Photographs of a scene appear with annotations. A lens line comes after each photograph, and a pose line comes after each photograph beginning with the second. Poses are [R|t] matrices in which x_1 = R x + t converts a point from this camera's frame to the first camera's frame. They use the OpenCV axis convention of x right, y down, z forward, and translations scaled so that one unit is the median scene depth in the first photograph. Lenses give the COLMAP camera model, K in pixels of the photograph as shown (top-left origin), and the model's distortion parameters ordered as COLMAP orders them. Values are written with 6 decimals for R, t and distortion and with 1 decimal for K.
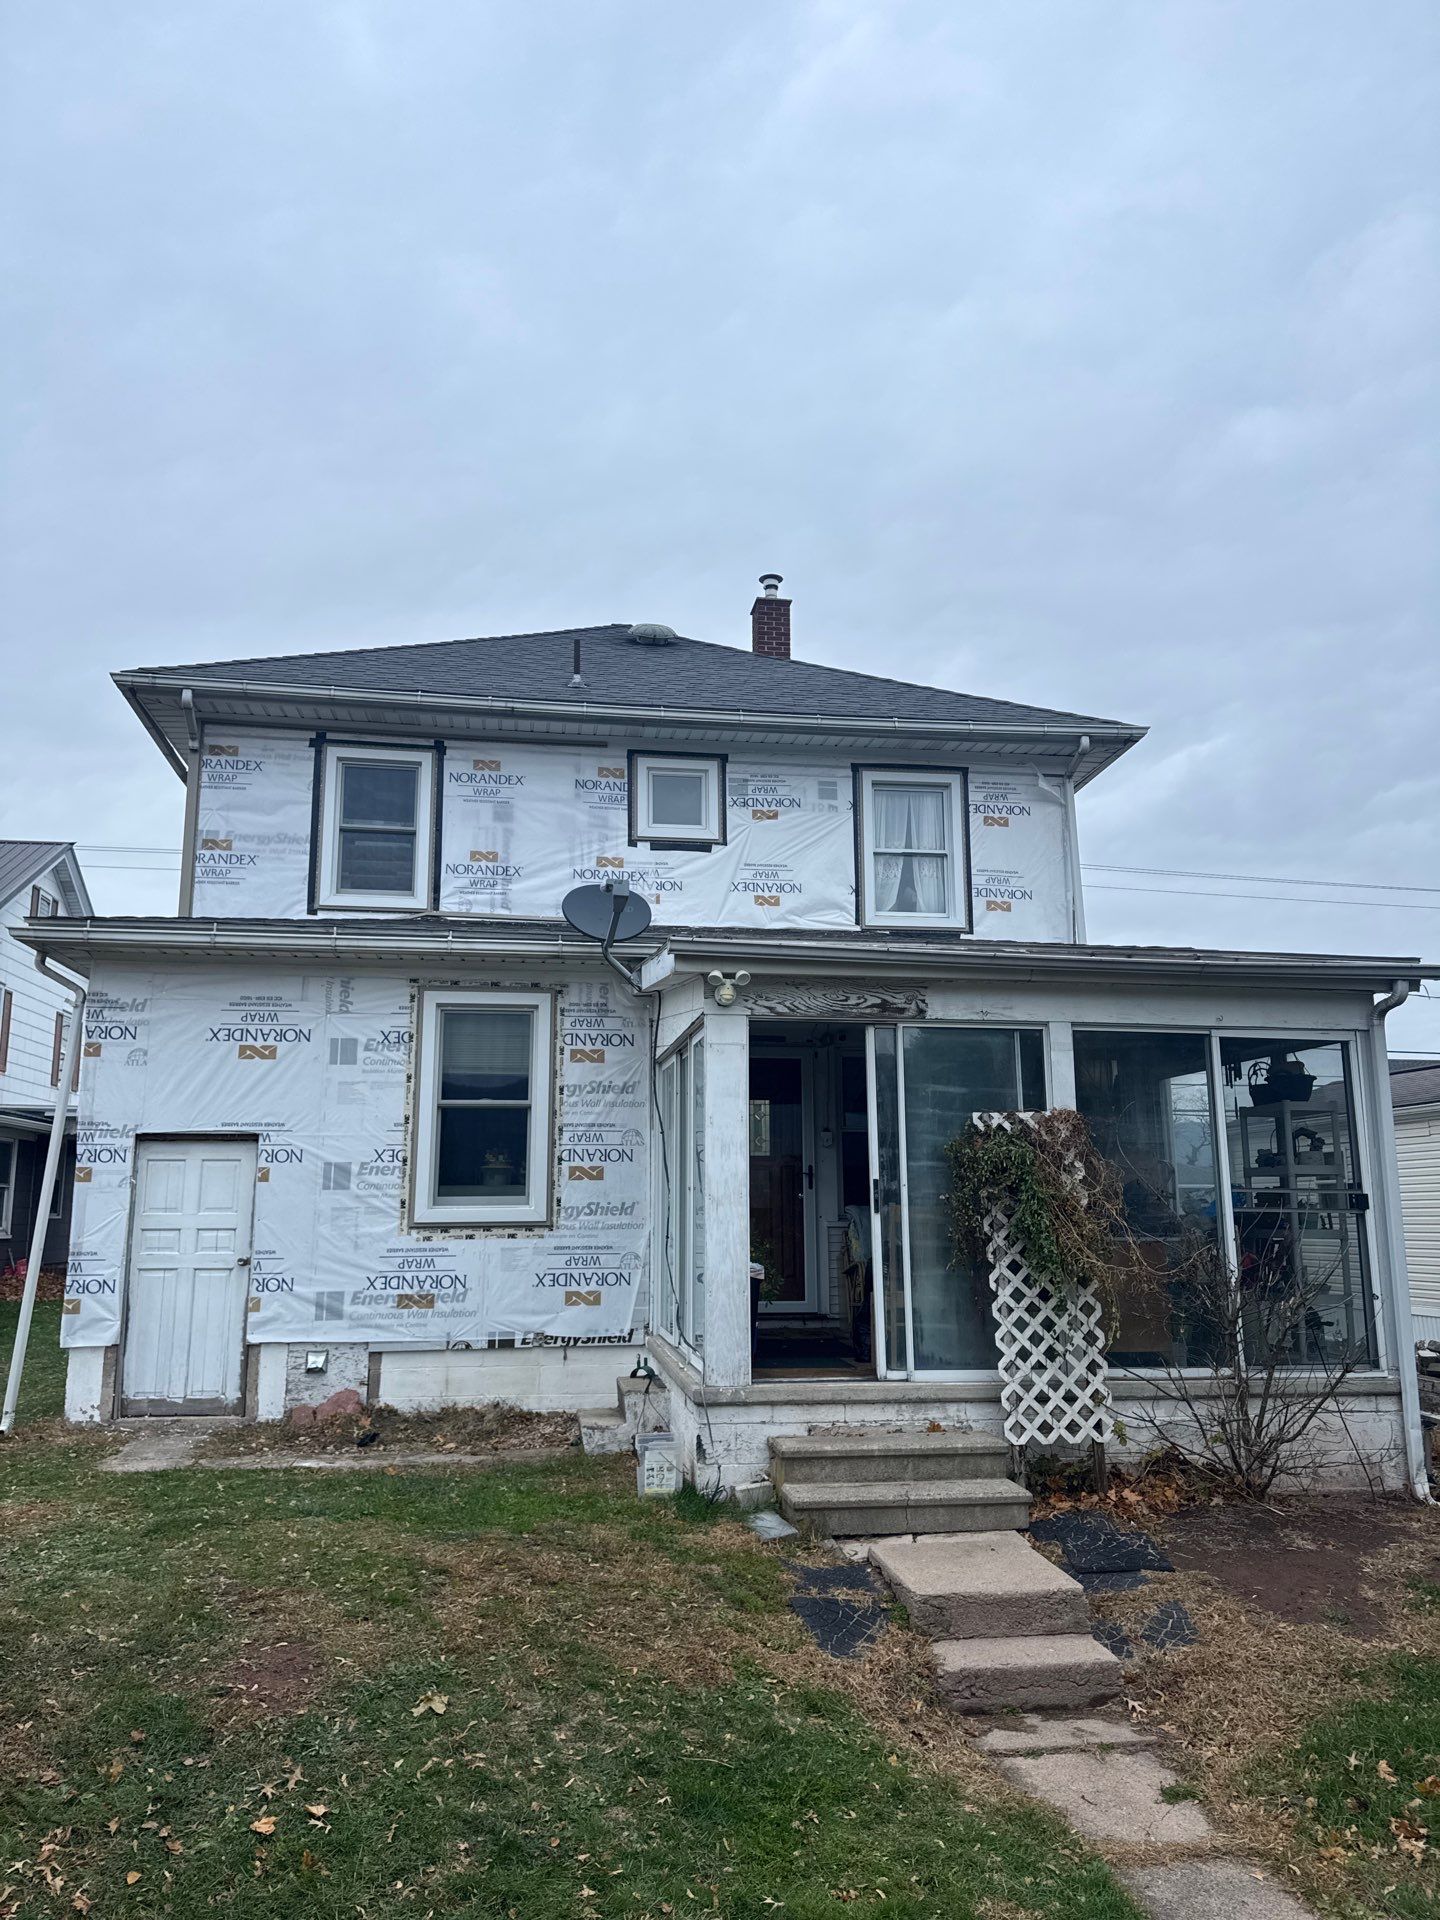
lens RADIAL K [[1359.8, 0, 727.3], [0, 1359.8, 960.6], [0, 0, 1]] dist [0.043401, -0.048086]
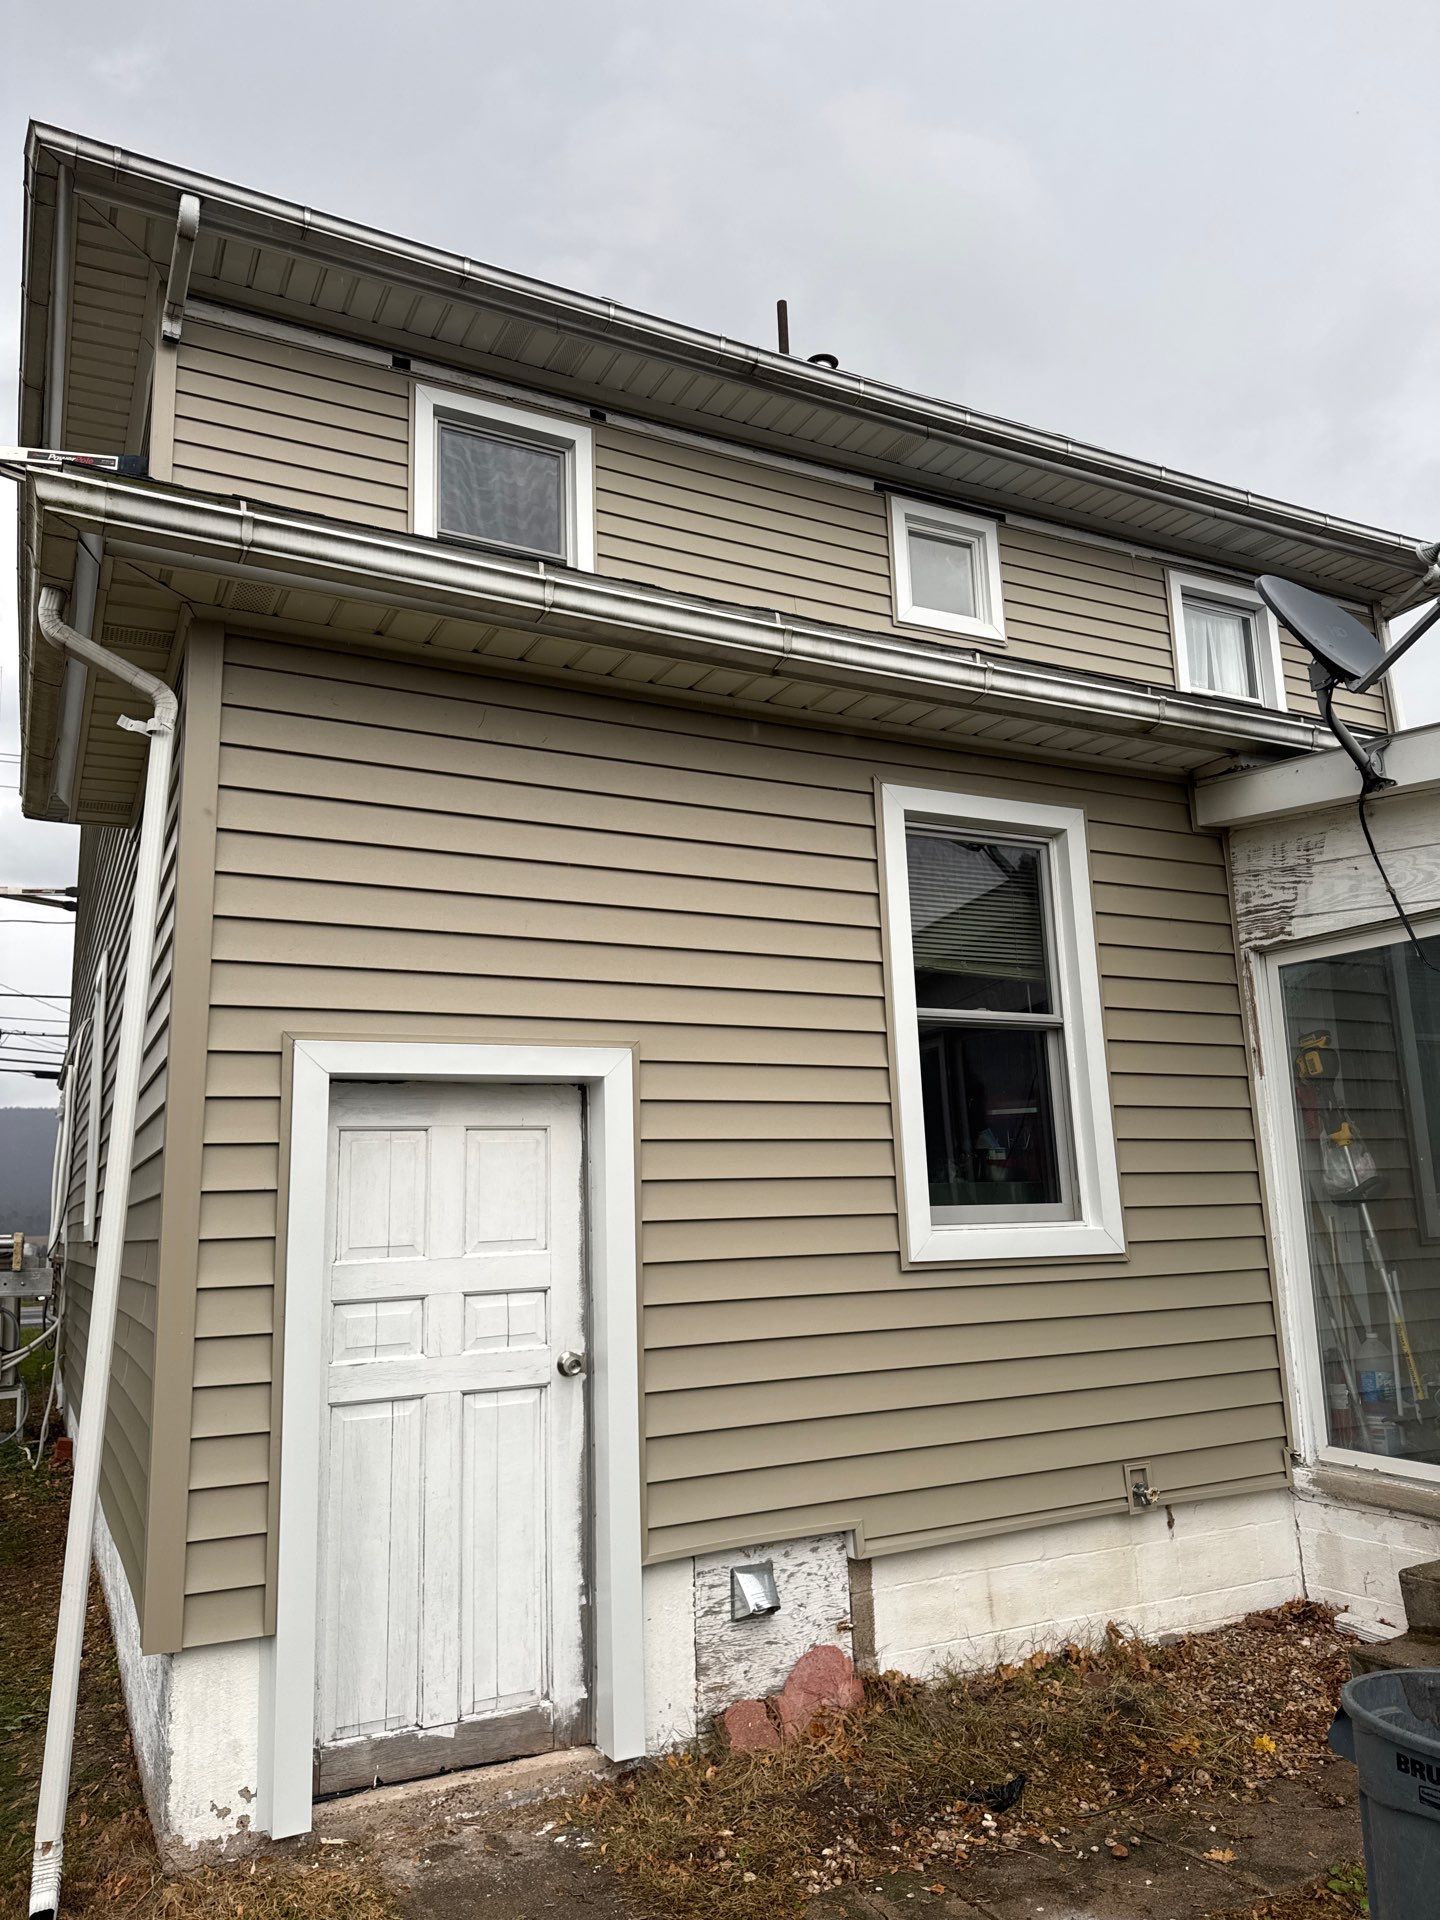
lens RADIAL K [[1359.8, 0, 719.5], [0, 1359.8, 959.6], [0, 0, 1]] dist [0.043401, -0.048086]
pose [[0.948886, 0.035004, 0.313671, -0.443548], [-0.033525, 0.999387, -0.010111, 0.095388], [-0.313833, -0.000922, 0.949478, 0.578298]]
